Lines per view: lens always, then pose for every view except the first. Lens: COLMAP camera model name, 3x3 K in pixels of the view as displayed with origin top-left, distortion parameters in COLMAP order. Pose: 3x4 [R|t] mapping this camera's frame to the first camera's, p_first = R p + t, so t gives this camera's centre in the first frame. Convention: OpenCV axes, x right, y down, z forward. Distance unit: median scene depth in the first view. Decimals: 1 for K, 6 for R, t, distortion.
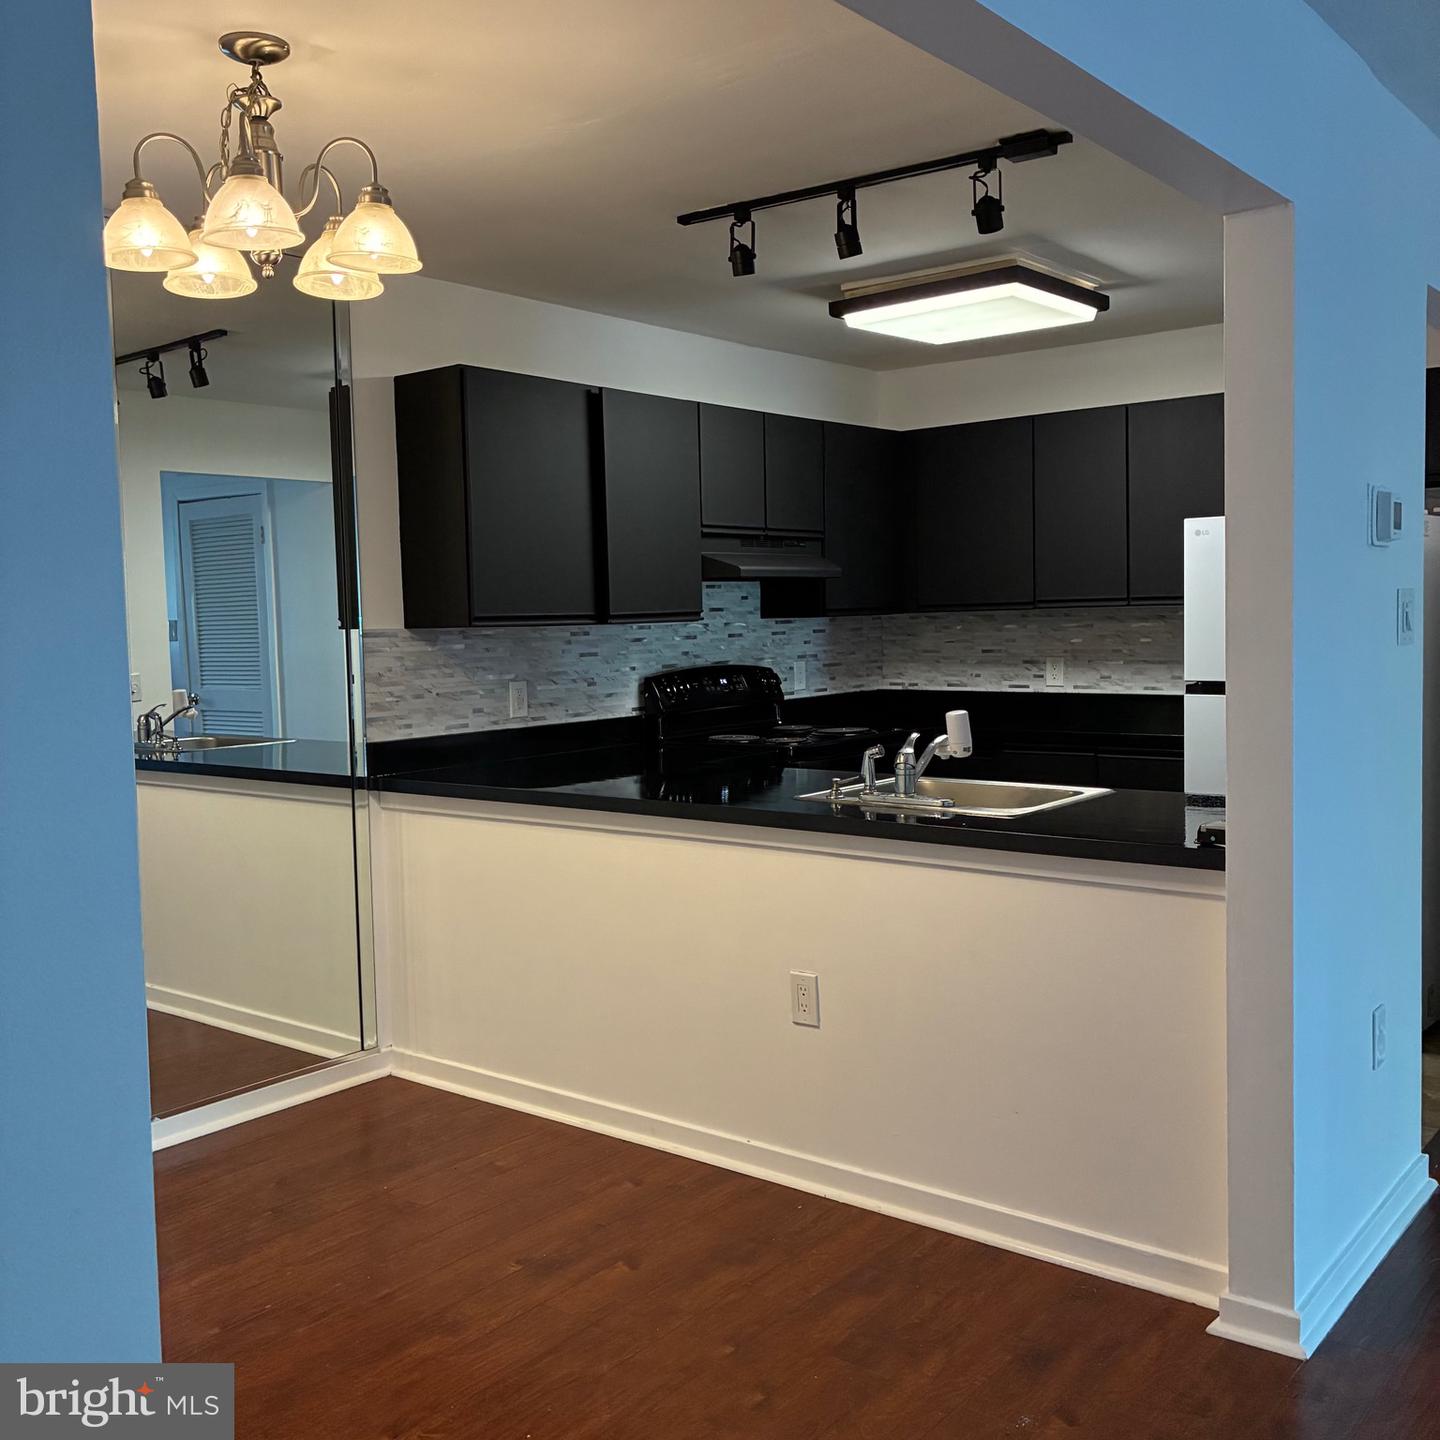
lens RADIAL K [[1448.2, 0, 697.4], [0, 1448.2, 698.2], [0, 0, 1]] dist [0.016908, 0.000000]
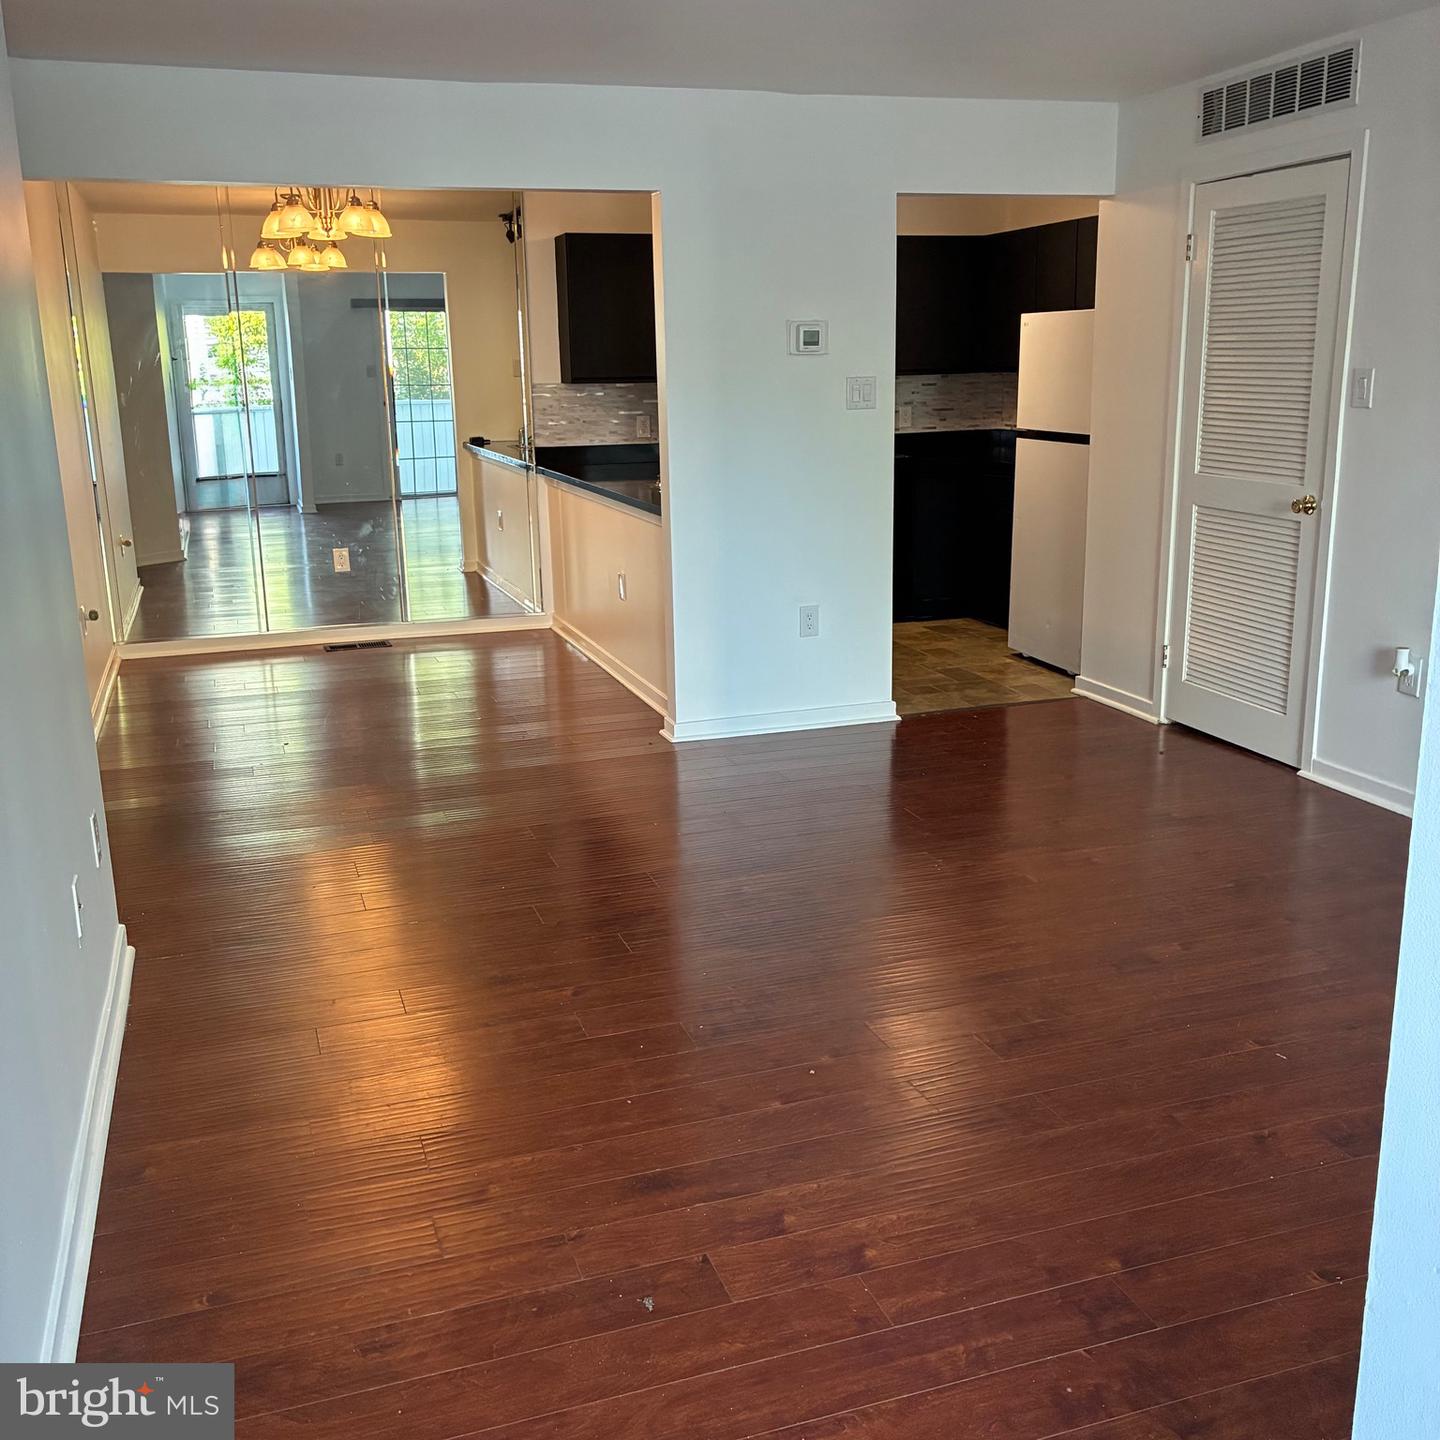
lens RADIAL K [[1448.2, 0, 708.1], [0, 1448.2, 705.3], [0, 0, 1]] dist [0.016908, 0.000000]
pose [[0.848391, 0.132750, -0.512455, 0.928061], [-0.032420, 0.979259, 0.200001, -0.023051], [0.528376, -0.153066, 0.835098, -0.458240]]
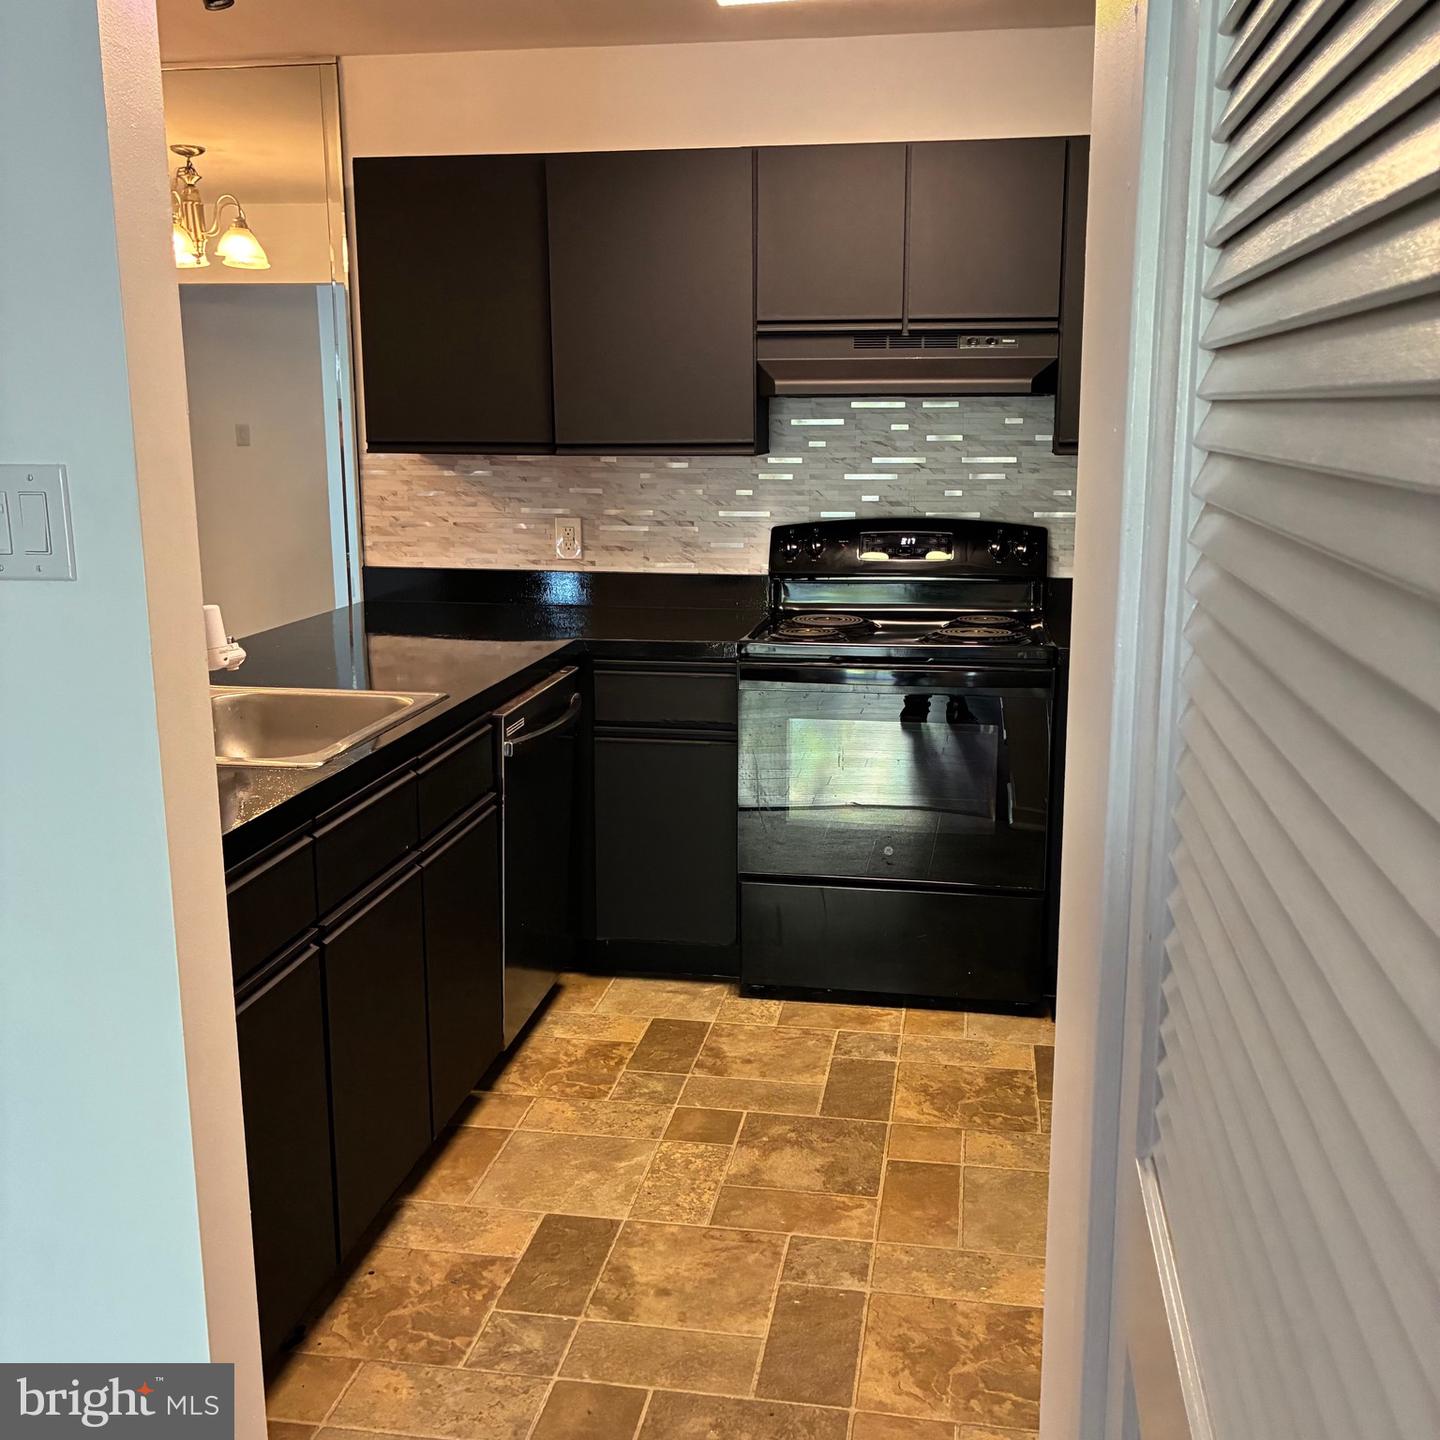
lens RADIAL K [[1448.2, 0, 721.6], [0, 1448.2, 719.6], [0, 0, 1]] dist [0.016908, 0.000000]
pose [[0.491121, 0.201801, -0.847394, 0.747467], [-0.062072, 0.978430, 0.197031, -0.076621], [0.868877, -0.044166, 0.493054, 0.707661]]
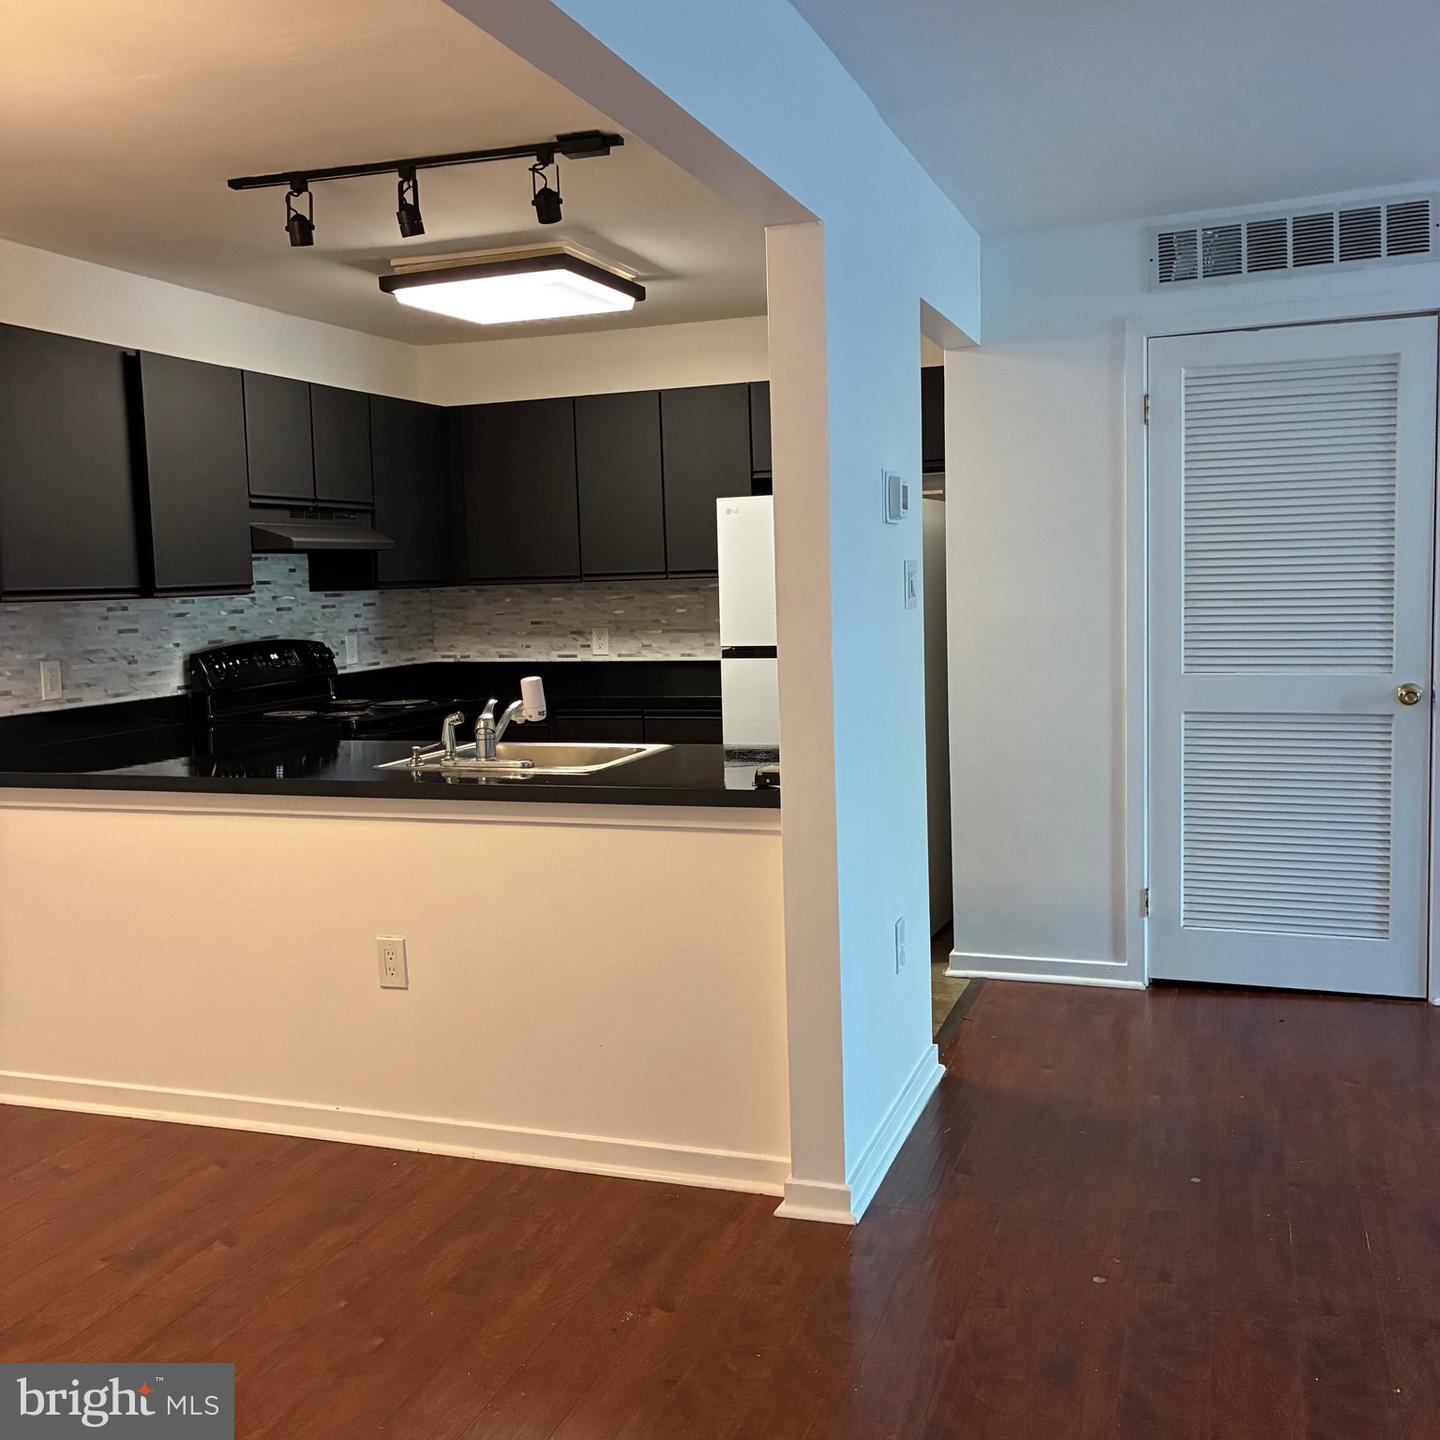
lens RADIAL K [[1448.2, 0, 712.3], [0, 1448.2, 691.6], [0, 0, 1]] dist [0.016908, 0.000000]
pose [[0.943989, -0.030117, 0.328600, -0.032013], [0.026083, 0.999521, 0.016679, 0.004099], [-0.328945, -0.007174, 0.944322, -0.028464]]
